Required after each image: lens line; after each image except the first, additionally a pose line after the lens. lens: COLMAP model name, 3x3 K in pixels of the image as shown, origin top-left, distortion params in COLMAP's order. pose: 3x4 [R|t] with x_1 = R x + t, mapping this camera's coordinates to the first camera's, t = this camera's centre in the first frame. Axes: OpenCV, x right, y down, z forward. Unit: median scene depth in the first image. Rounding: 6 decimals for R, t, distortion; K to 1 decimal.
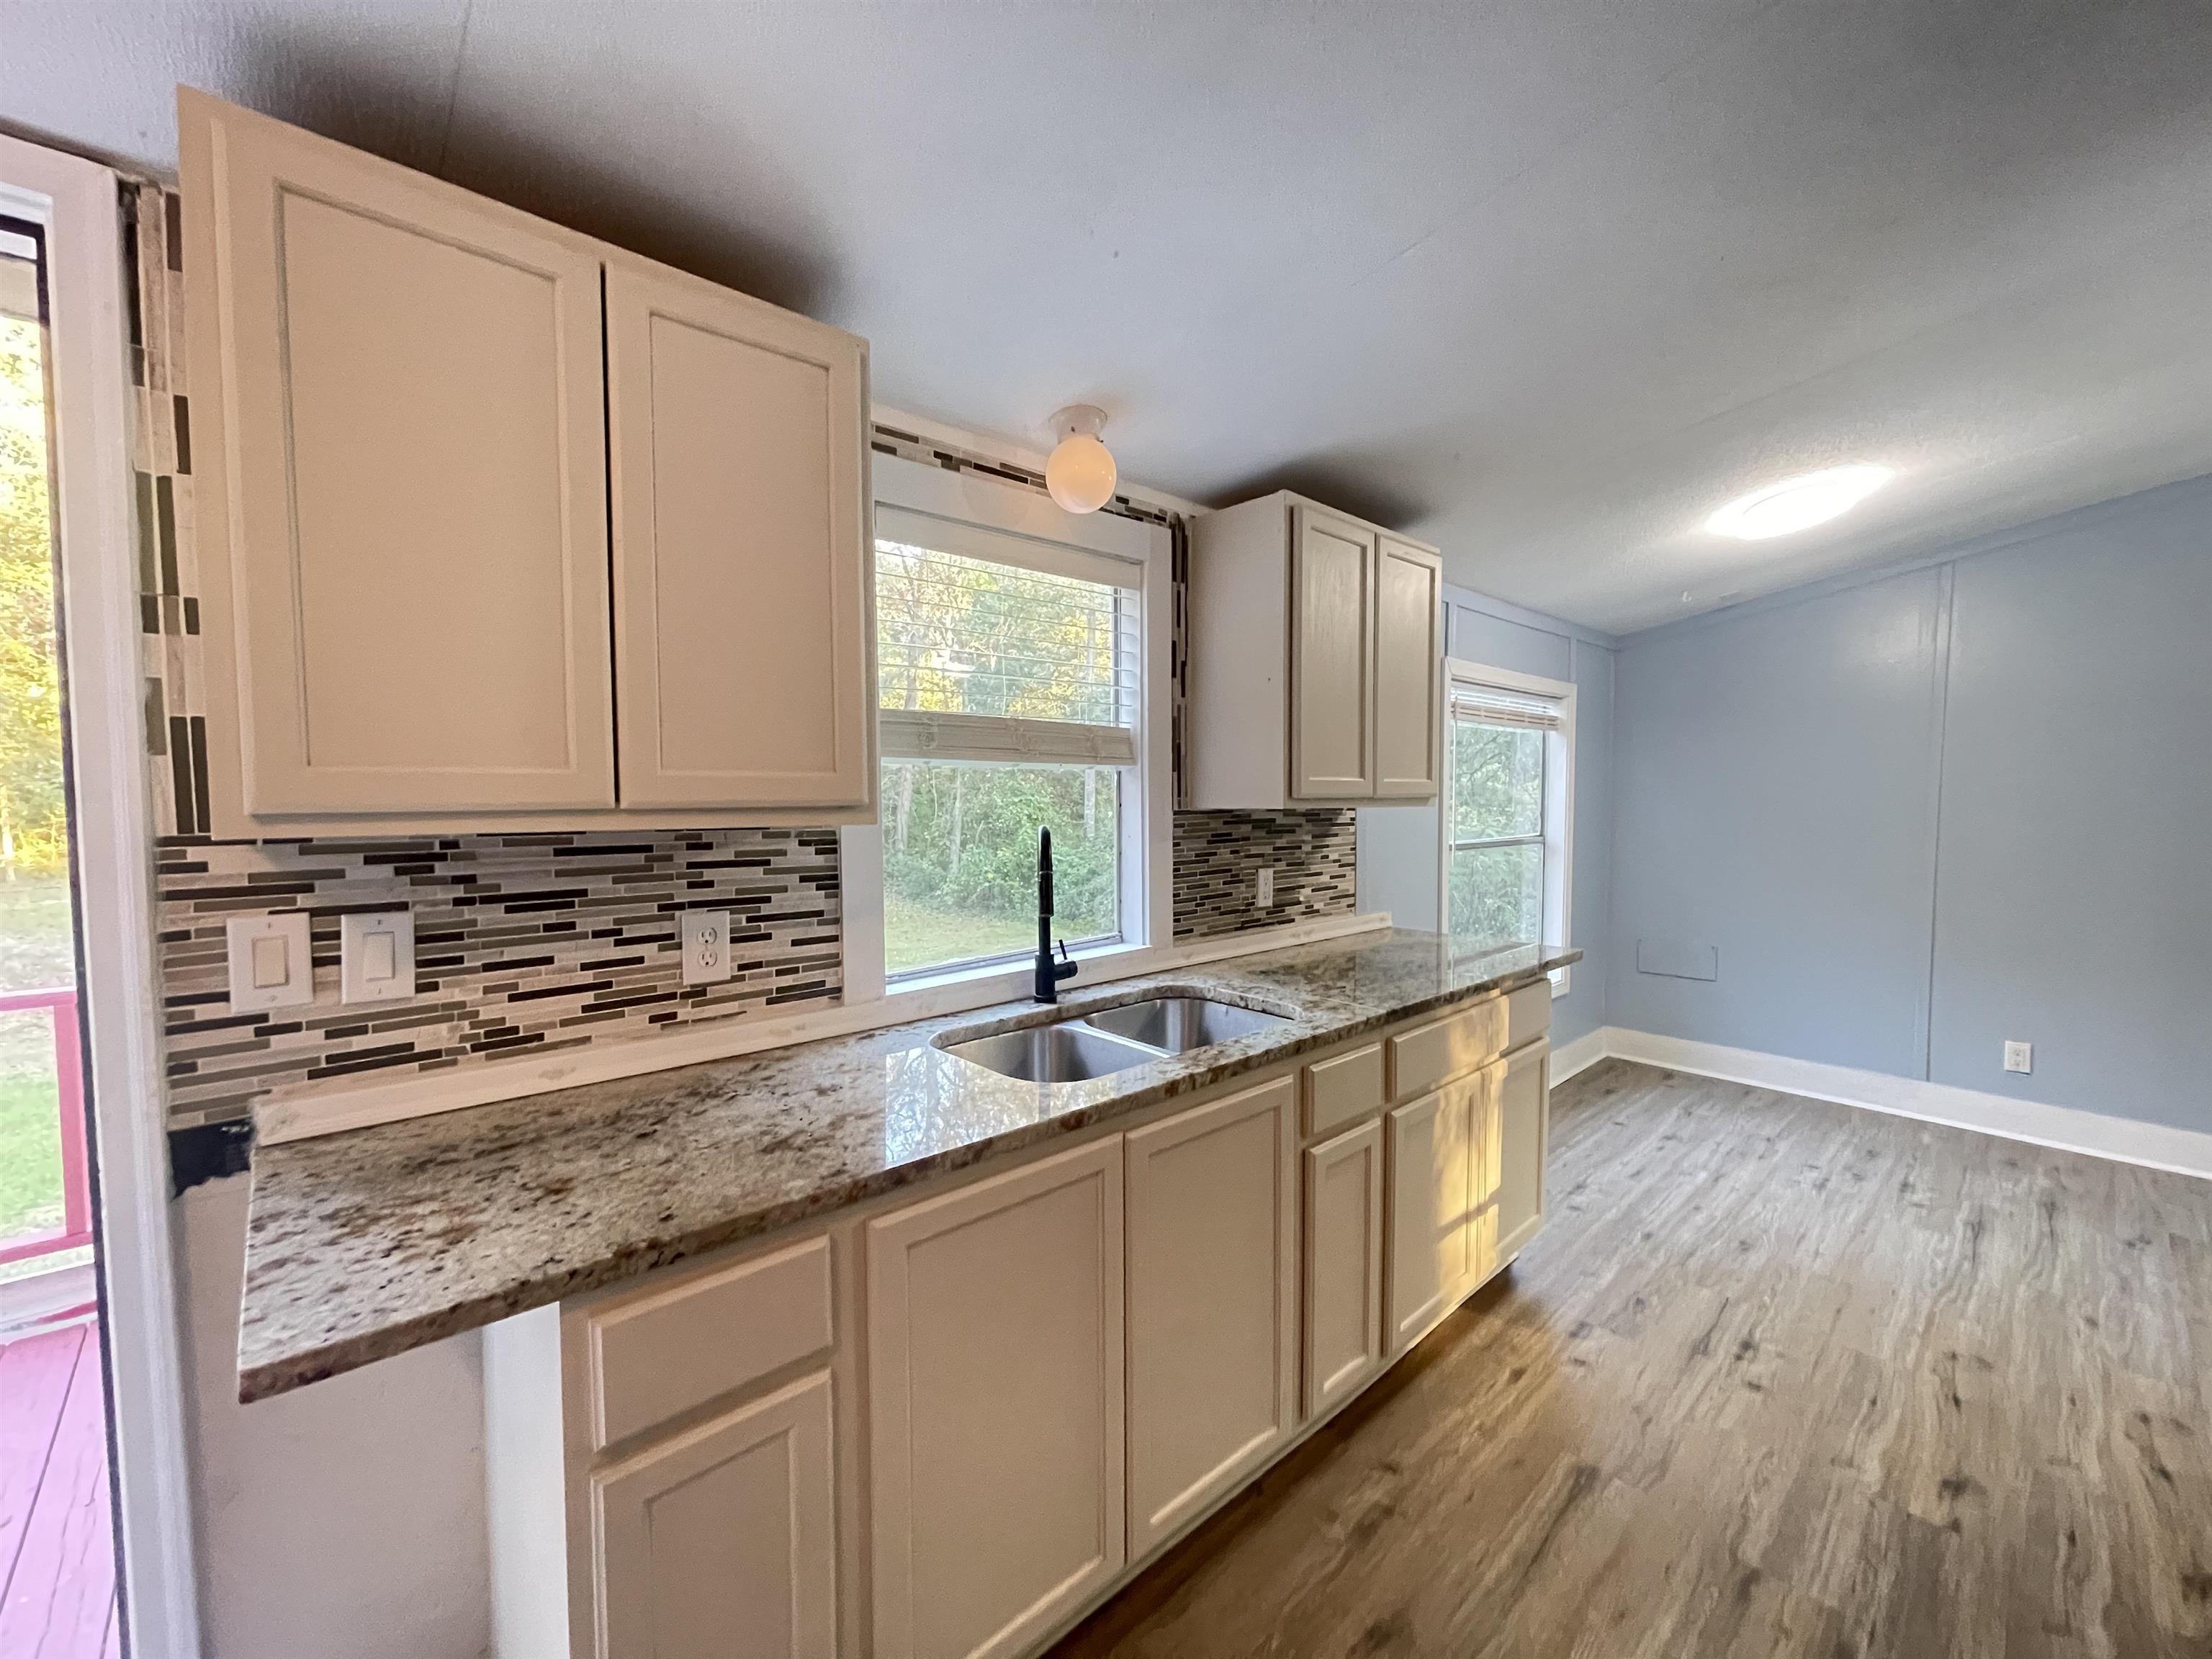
lens RADIAL K [[892.7, 0, 1094.4], [0, 892.7, 838.4], [0, 0, 1]] dist [0.010856, -0.003801]
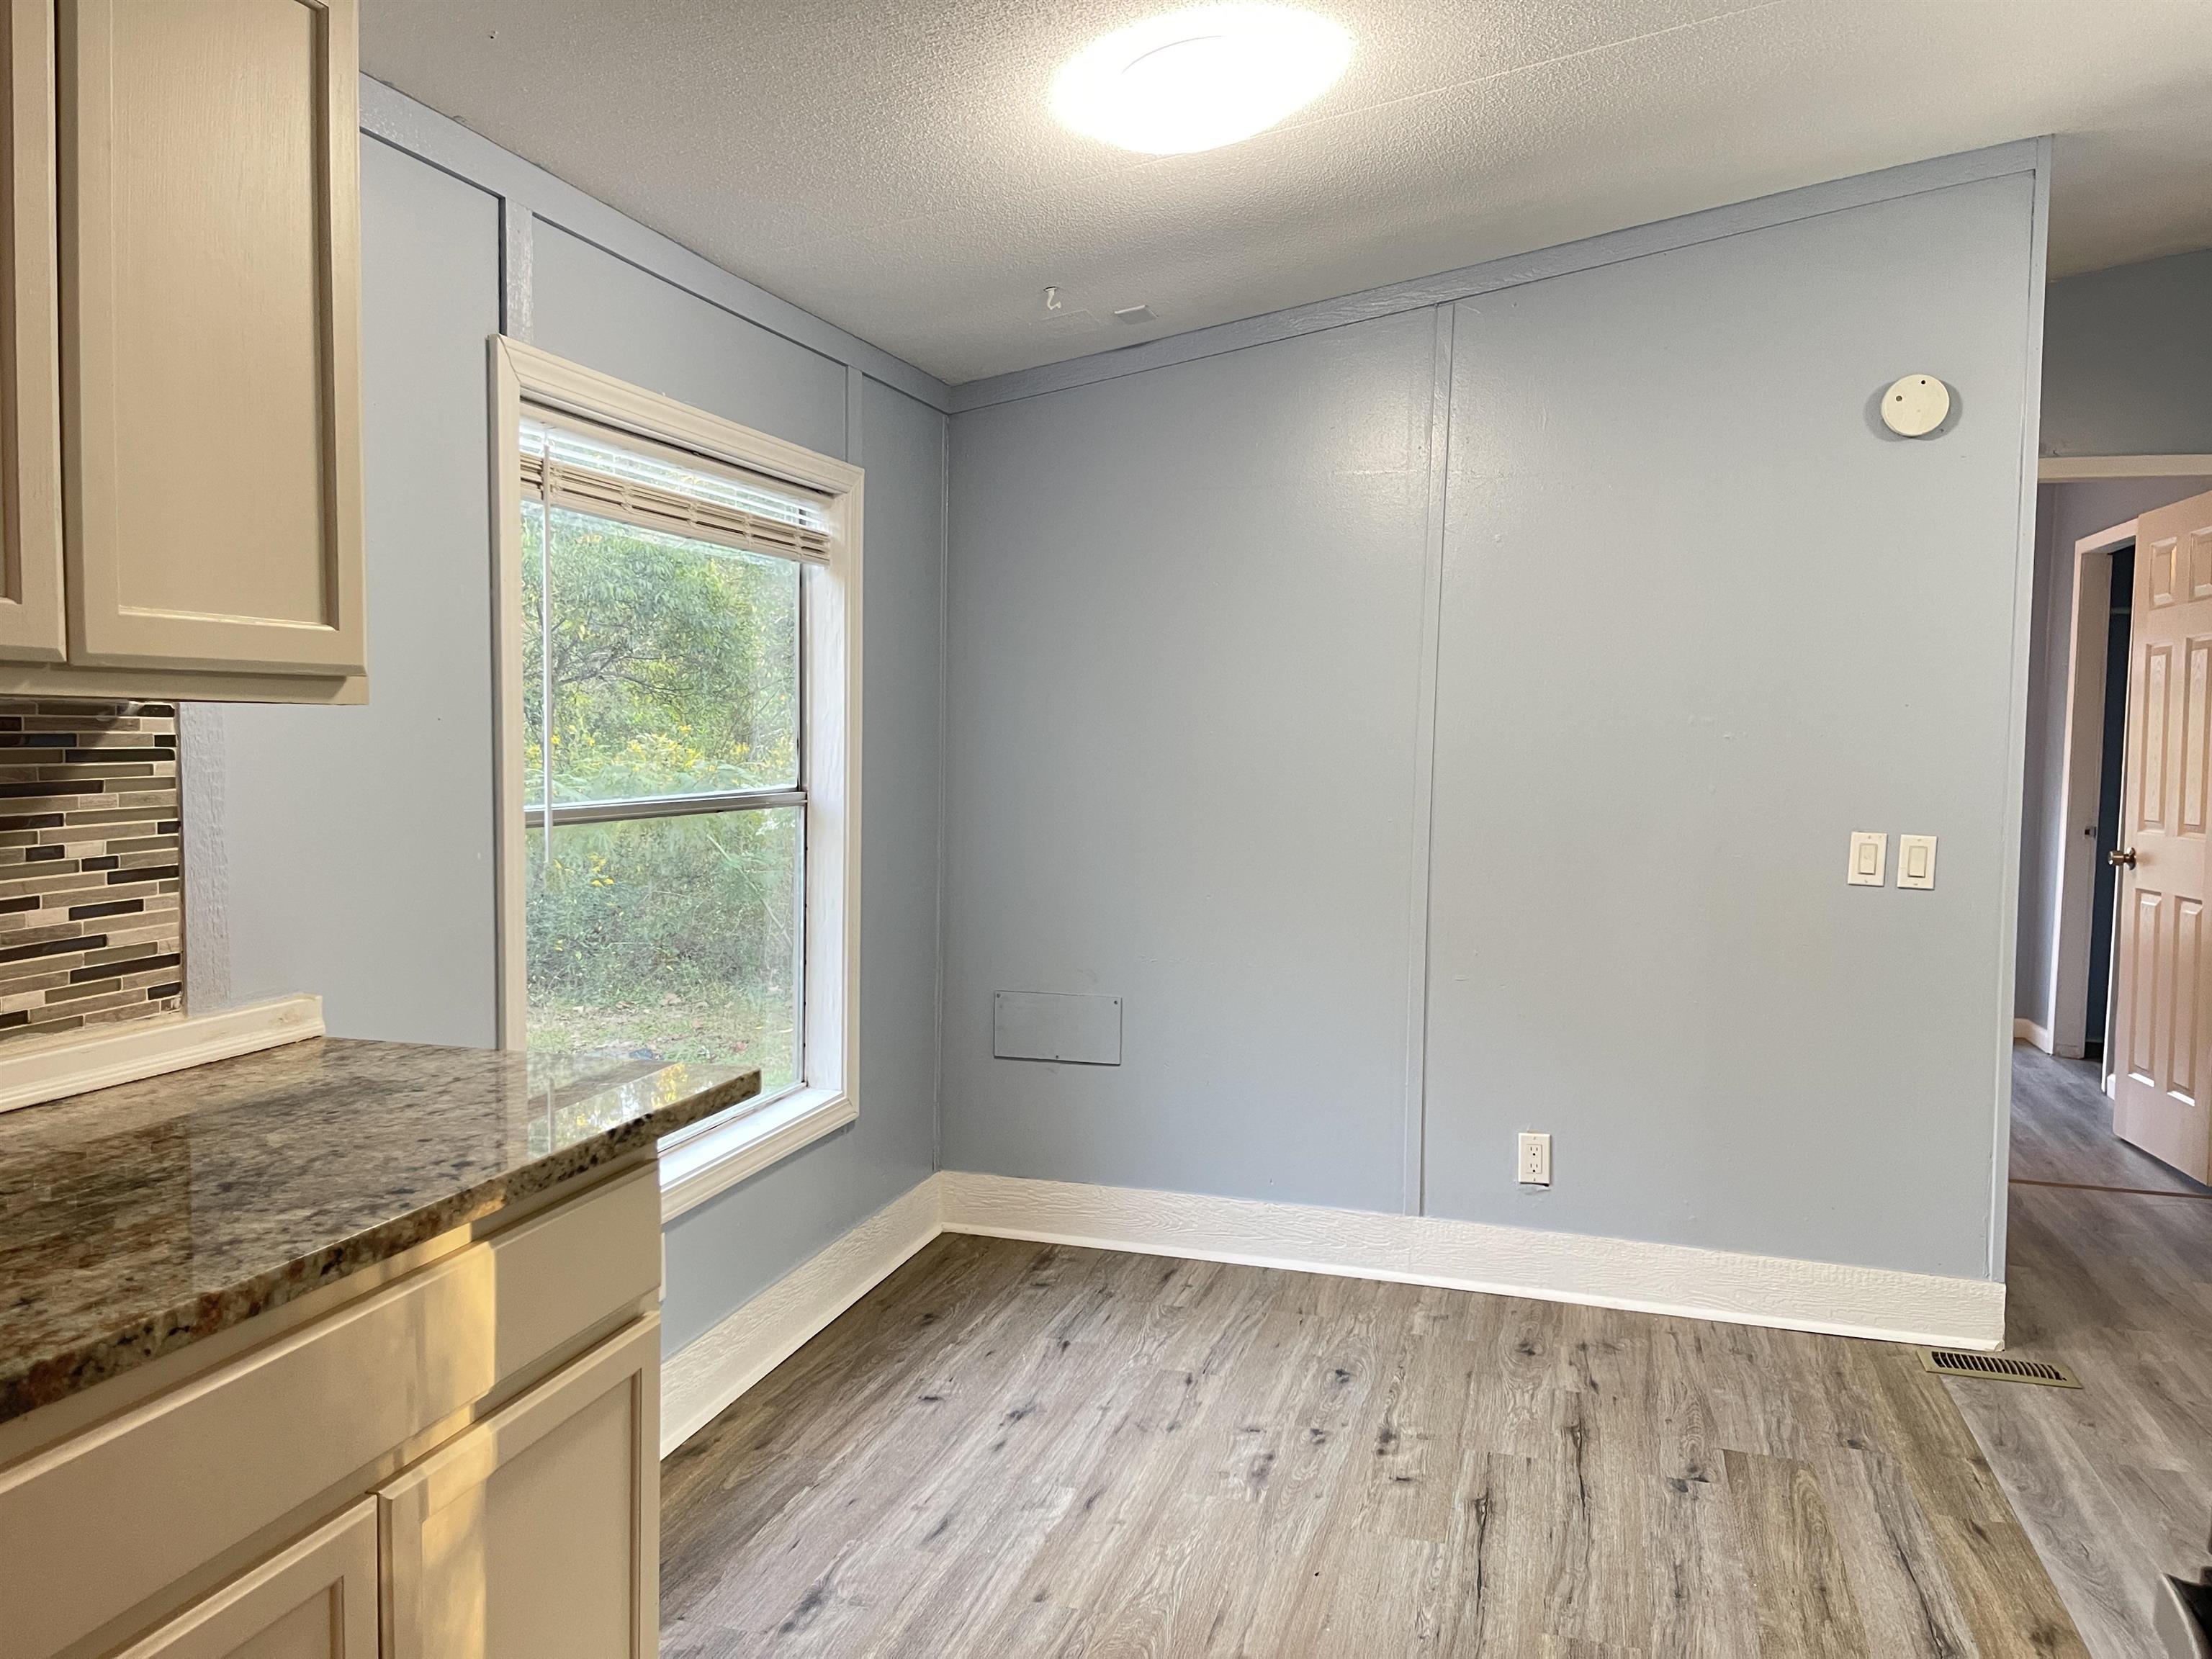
lens RADIAL K [[1670.4, 0, 1114.0], [0, 1670.4, 826.9], [0, 0, 1]] dist [0.092057, -0.129655]
pose [[0.848982, -0.017470, 0.528133, 0.282323], [0.009161, 0.999790, 0.018346, 0.003760], [-0.528343, -0.010737, 0.848963, 0.277811]]
